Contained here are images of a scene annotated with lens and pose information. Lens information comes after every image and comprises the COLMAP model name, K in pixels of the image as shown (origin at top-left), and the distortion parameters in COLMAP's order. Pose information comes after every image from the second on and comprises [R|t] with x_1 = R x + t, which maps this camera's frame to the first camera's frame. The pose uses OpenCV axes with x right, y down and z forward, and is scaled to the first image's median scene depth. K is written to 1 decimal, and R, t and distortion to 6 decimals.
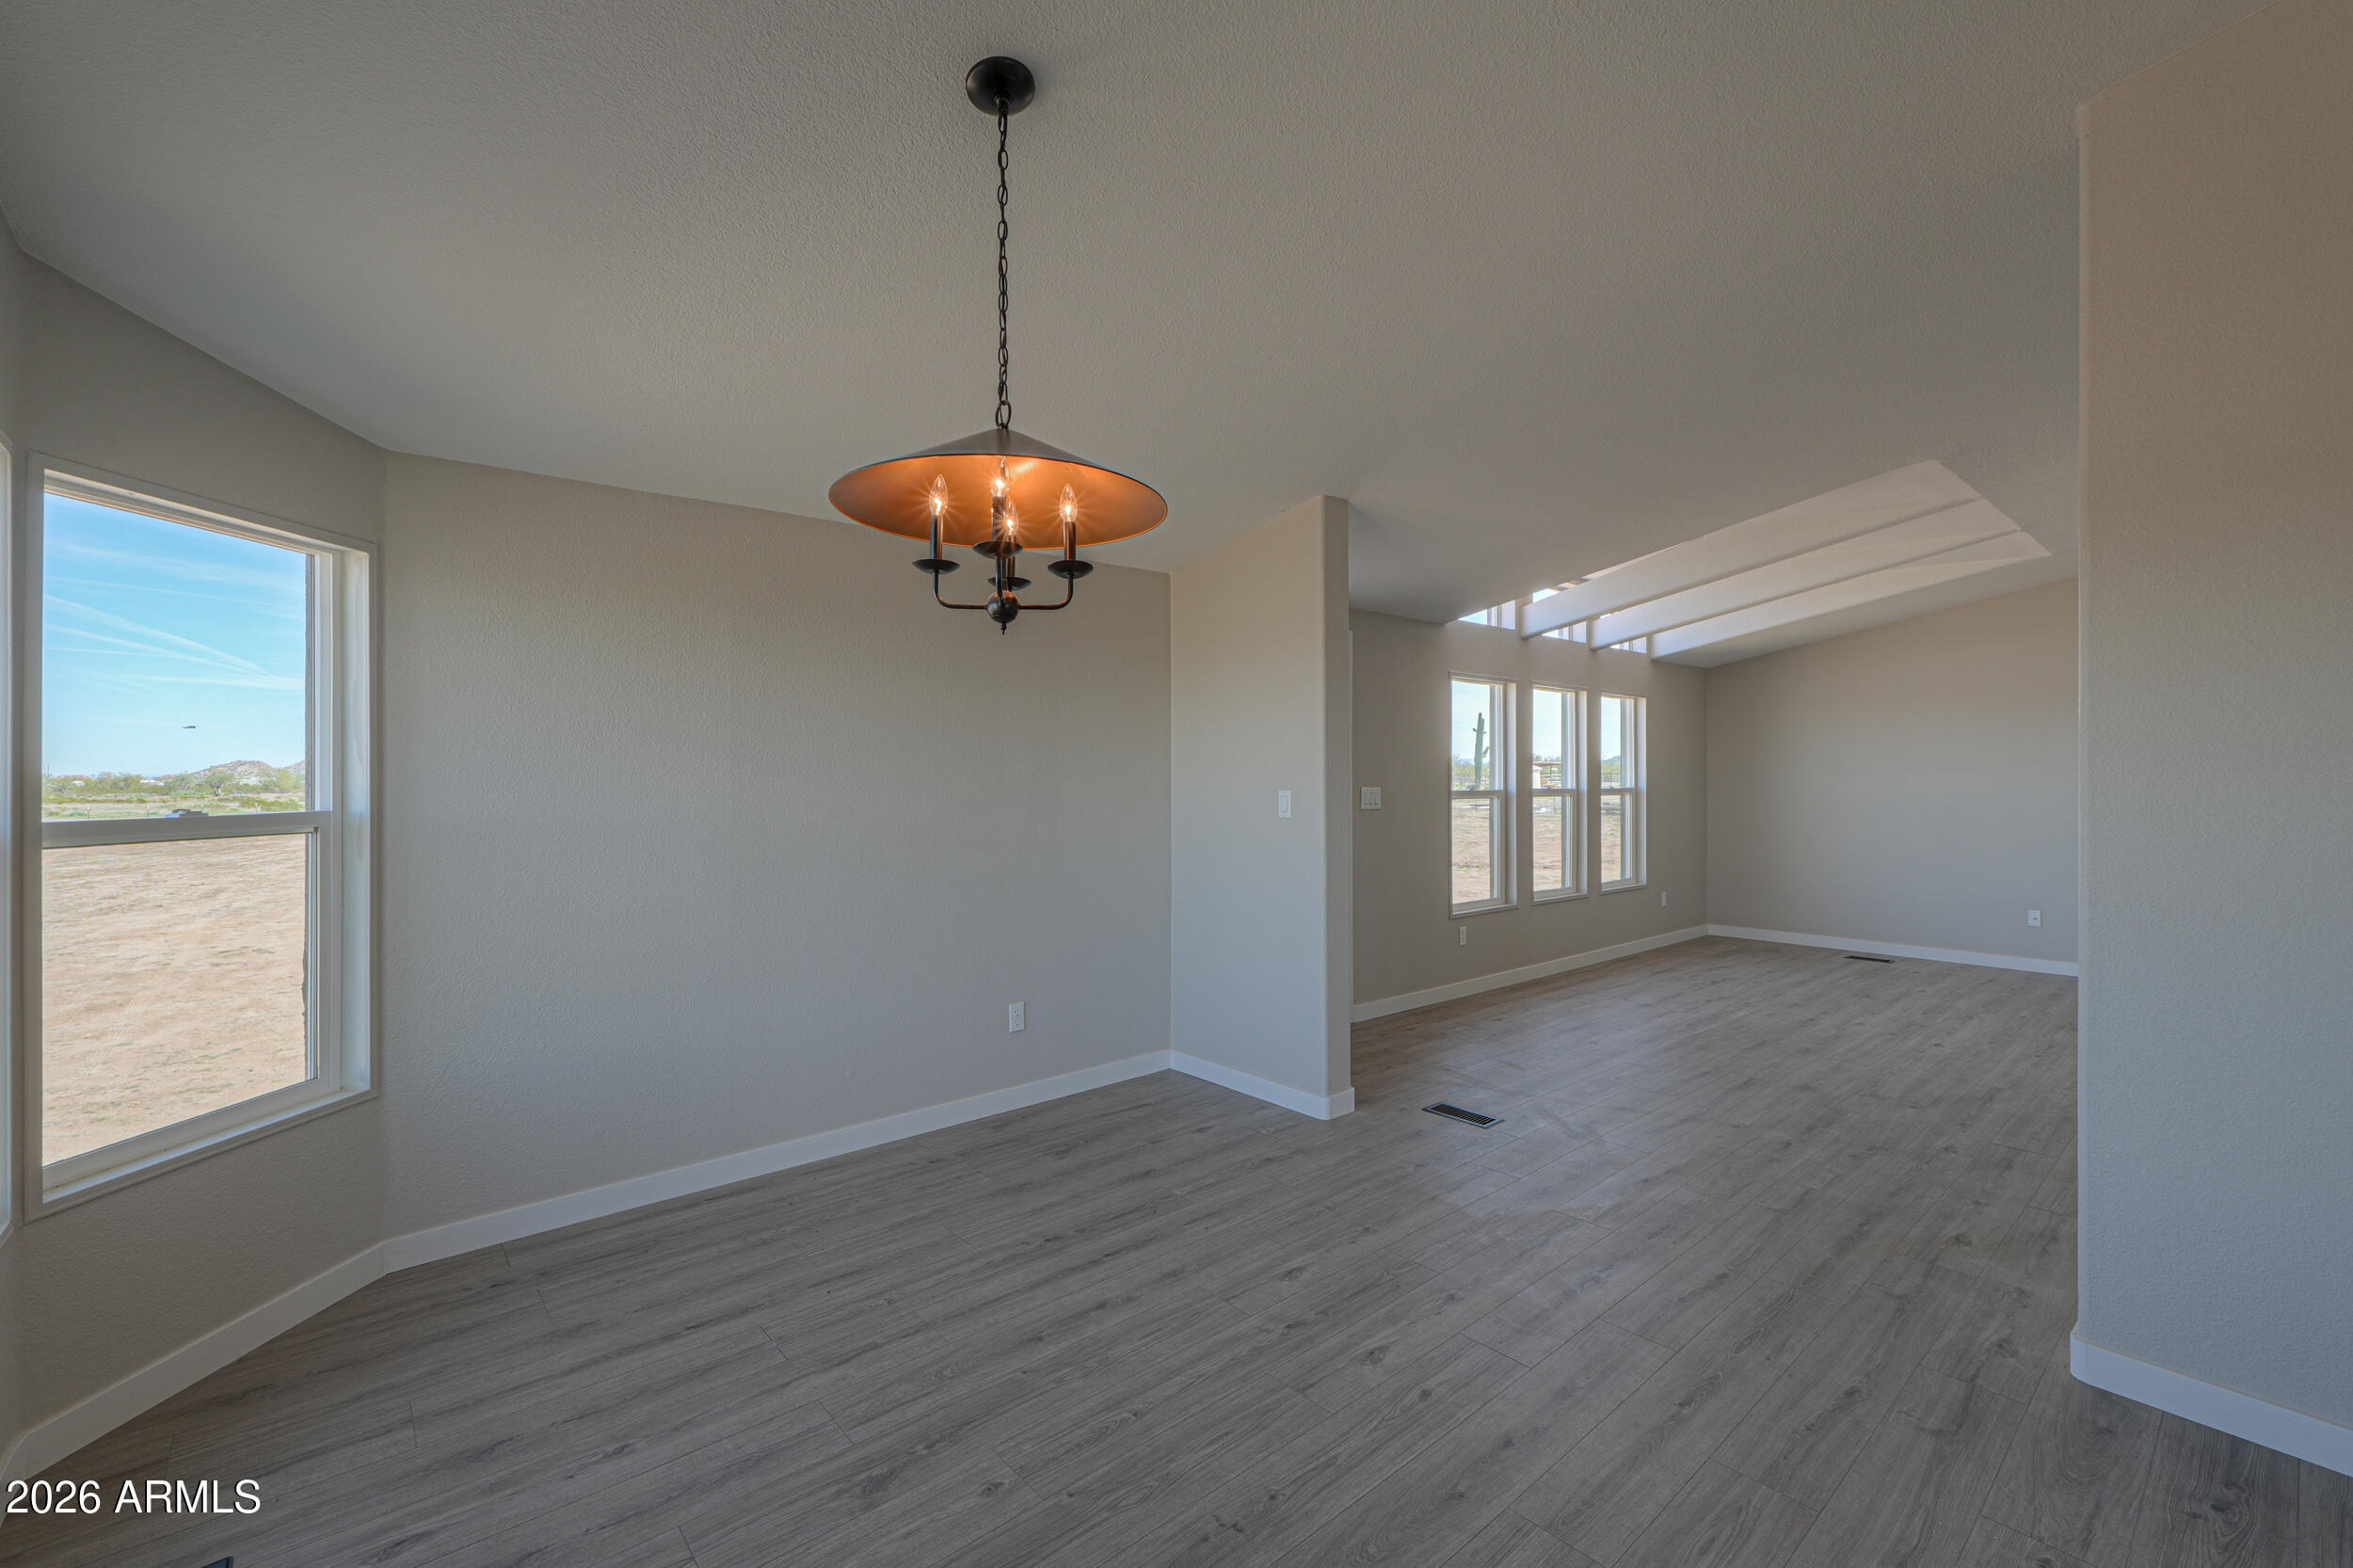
lens RADIAL K [[996.3, 0, 1174.0], [0, 996.3, 796.2], [0, 0, 1]] dist [0.006116, -0.001739]
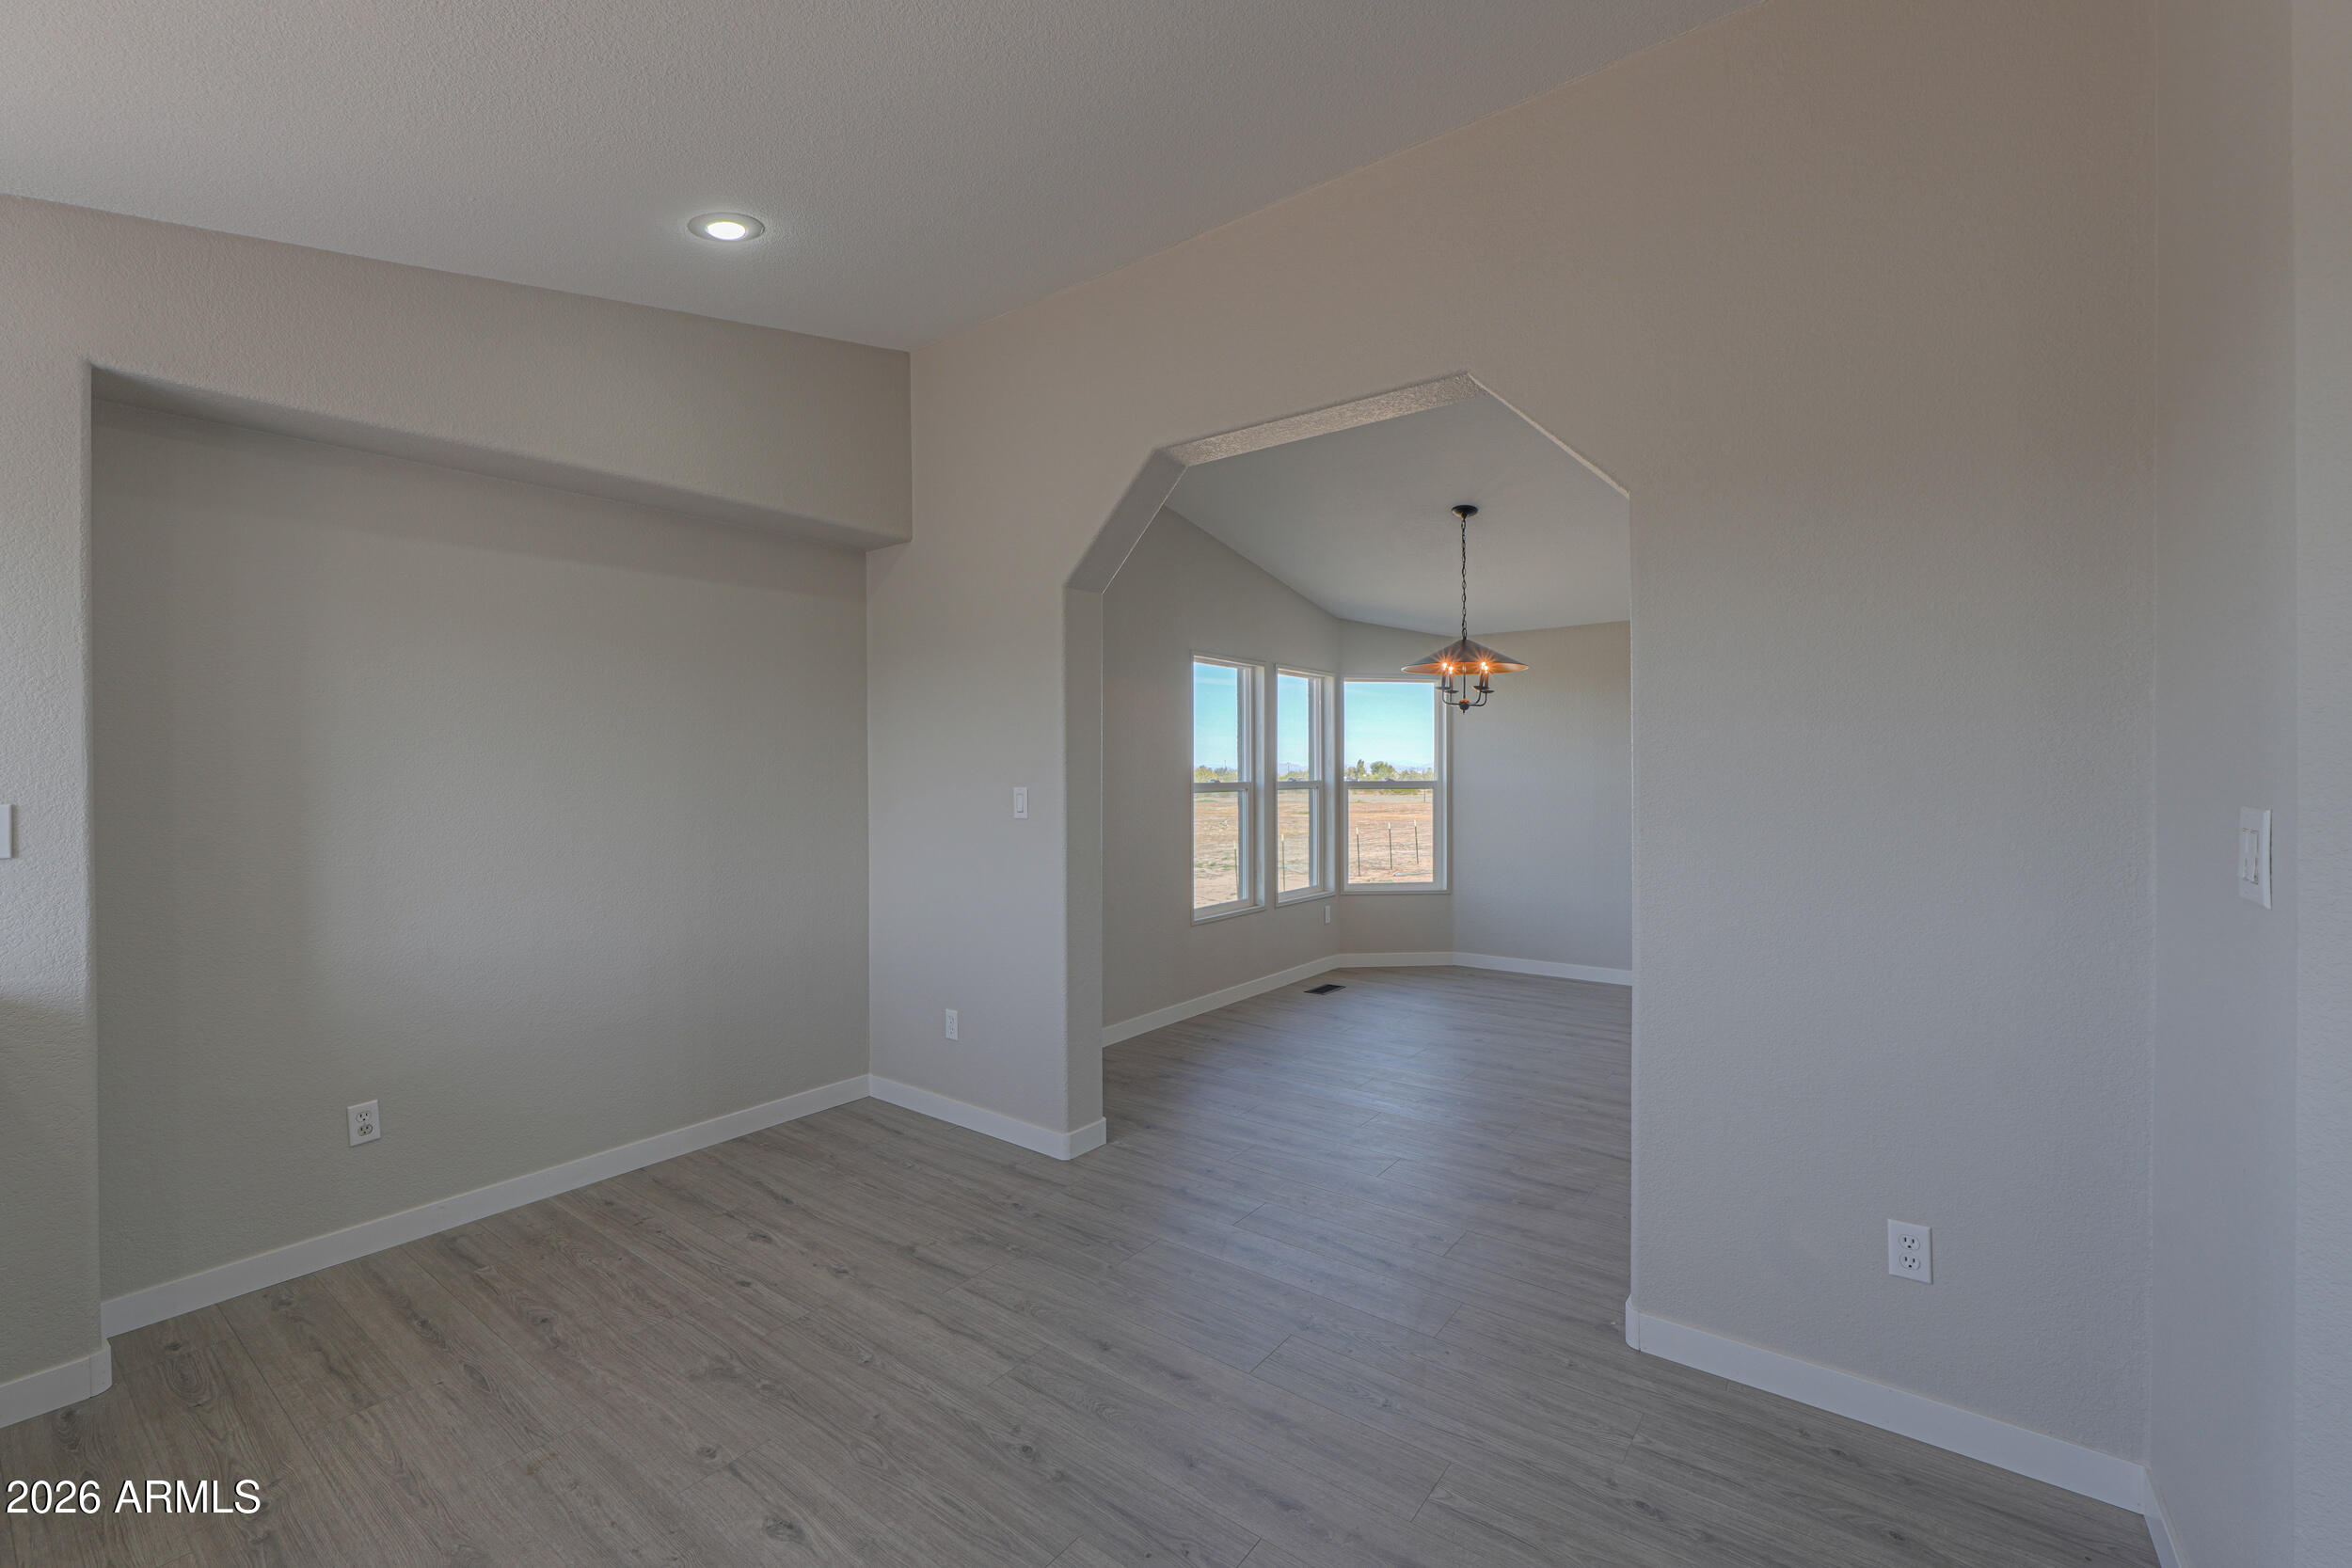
lens RADIAL K [[995.8, 0, 1171.0], [0, 995.8, 762.4], [0, 0, 1]] dist [0.006116, -0.001739]
pose [[0.211649, -0.006179, -0.977326, 1.497946], [-0.026200, 0.999585, -0.011993, 0.015741], [0.976995, 0.028145, 0.211399, -0.226263]]
